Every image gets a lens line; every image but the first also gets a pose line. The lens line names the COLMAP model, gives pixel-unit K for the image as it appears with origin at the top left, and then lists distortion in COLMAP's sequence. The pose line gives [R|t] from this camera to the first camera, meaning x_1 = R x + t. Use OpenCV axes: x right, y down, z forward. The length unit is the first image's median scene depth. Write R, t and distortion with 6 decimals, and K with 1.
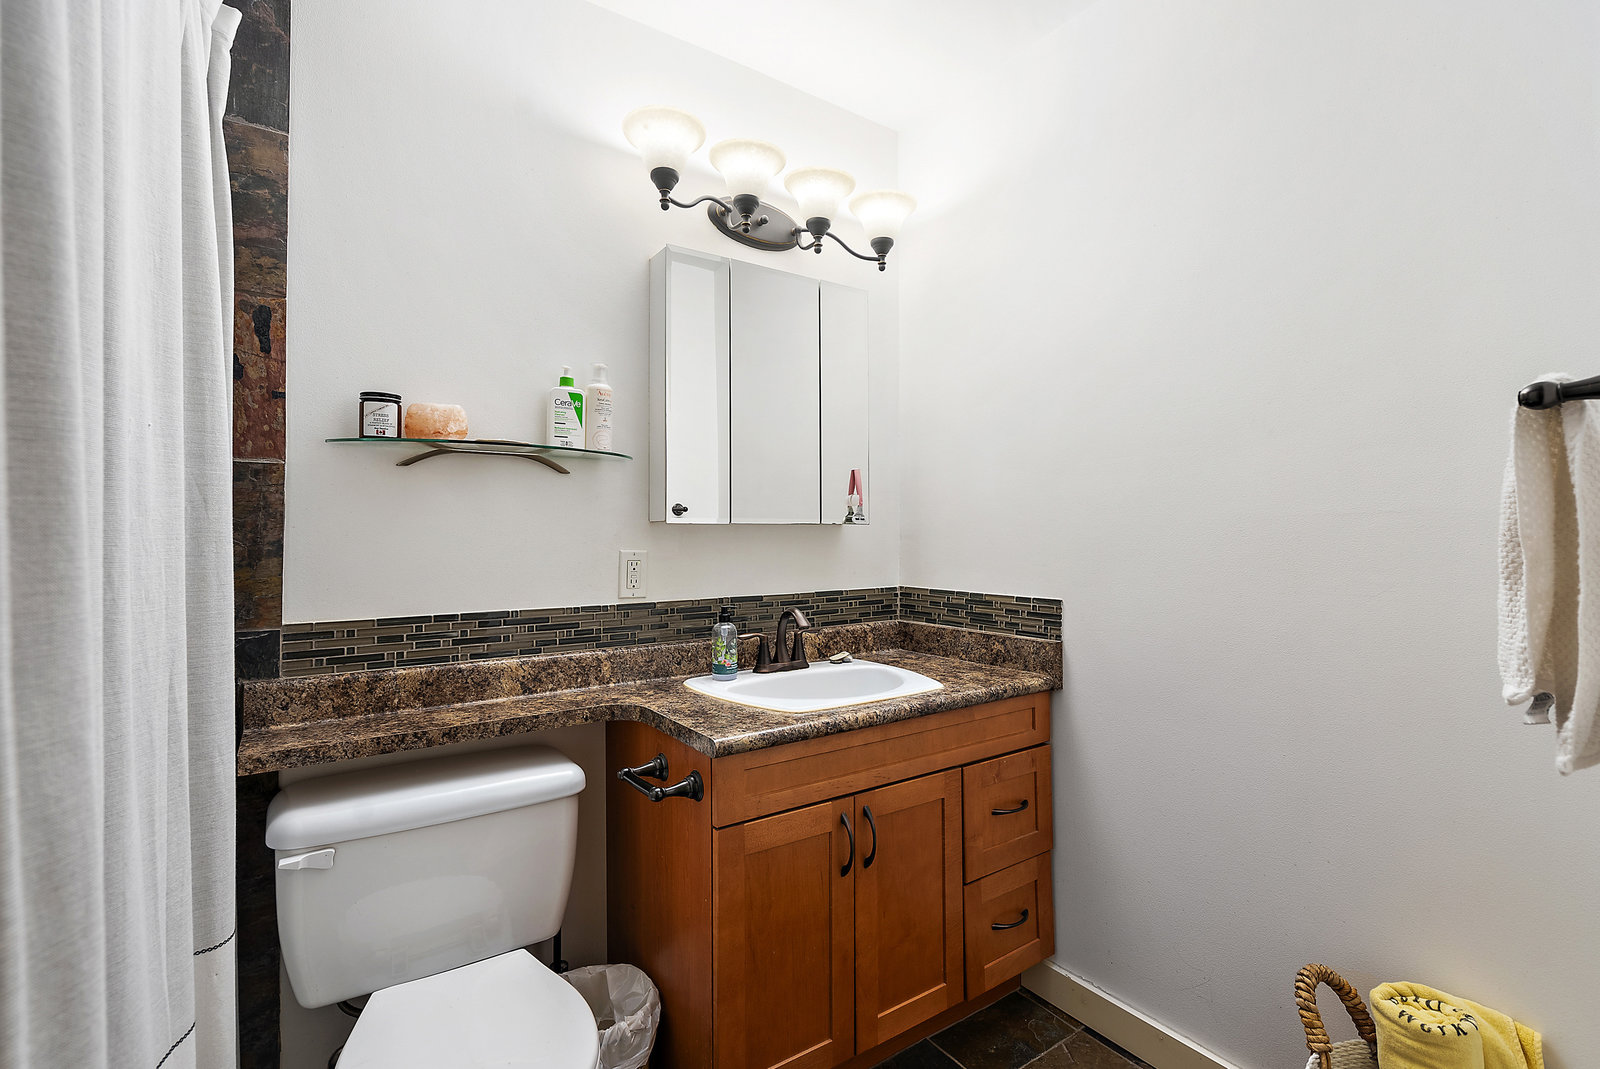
lens RADIAL K [[728.3, 0, 794.7], [0, 728.3, 536.0], [0, 0, 1]] dist [-0.005960, 0.002055]
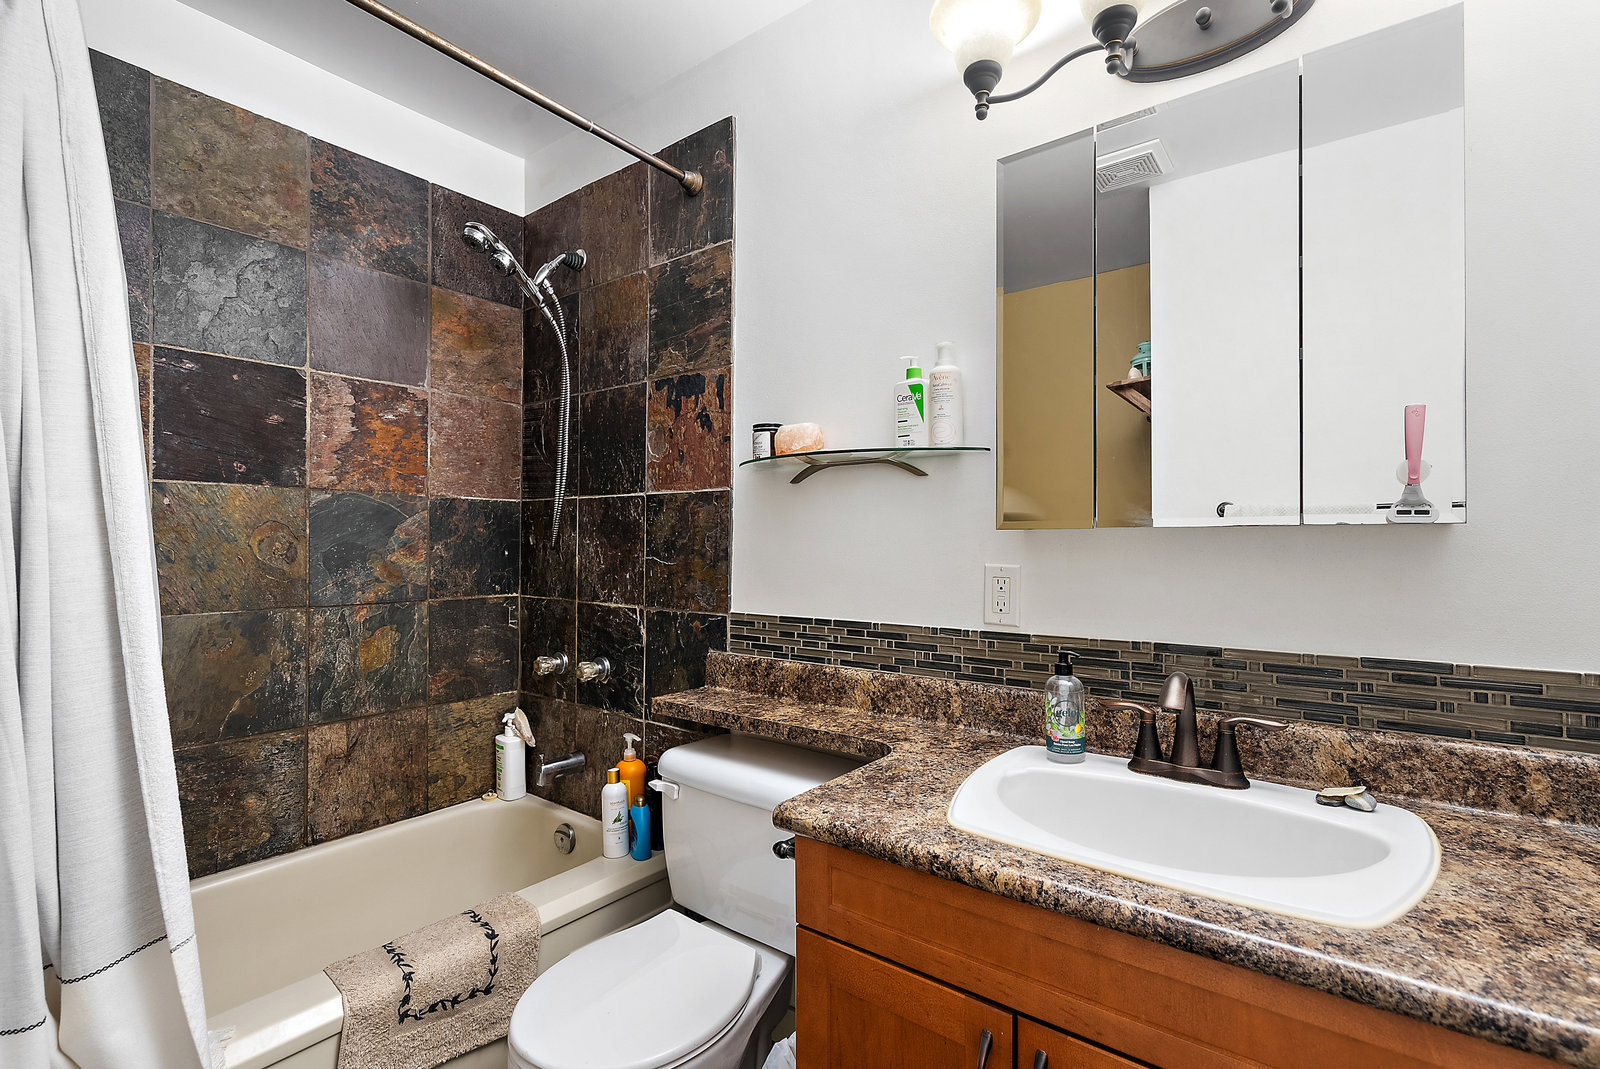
lens RADIAL K [[728.3, 0, 795.9], [0, 728.3, 539.6], [0, 0, 1]] dist [-0.005960, 0.002055]
pose [[0.305758, -0.004153, -0.952100, 0.495619], [-0.000760, 0.999989, -0.004606, -0.003471], [0.952109, 0.002132, 0.305751, 0.592594]]
